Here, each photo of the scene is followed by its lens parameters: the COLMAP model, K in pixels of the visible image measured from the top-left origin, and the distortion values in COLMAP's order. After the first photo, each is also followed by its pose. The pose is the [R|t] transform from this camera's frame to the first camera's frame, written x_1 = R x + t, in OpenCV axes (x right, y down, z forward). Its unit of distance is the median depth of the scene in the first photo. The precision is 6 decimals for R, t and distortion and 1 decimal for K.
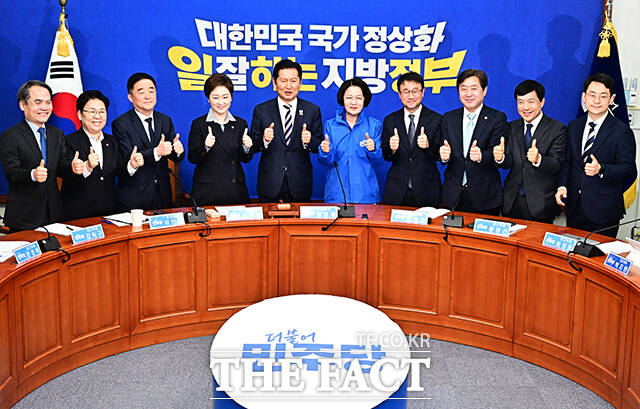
lens RADIAL K [[1122.6, 0, 328.6], [0, 1122.6, 202.3], [0, 0, 1]] dist [-0.053181, 0.000000]
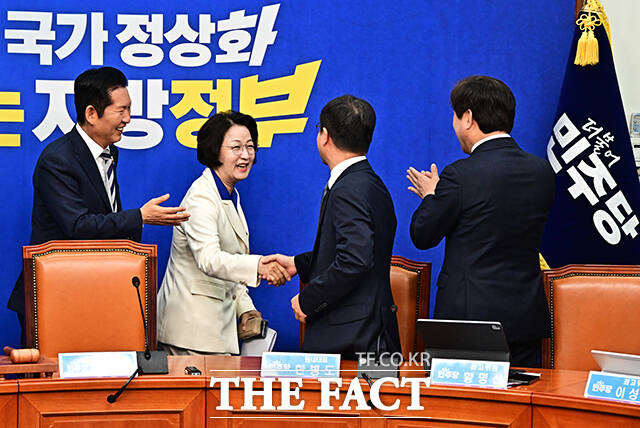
lens RADIAL K [[2137.7, 0, 320.6], [0, 2137.7, 208.7], [0, 0, 1]] dist [-0.135908, 0.000000]
pose [[0.970223, -0.020343, 0.241356, -0.109517], [0.052544, 0.990415, -0.127742, 0.052184], [-0.236444, 0.136620, 0.961992, 0.089352]]
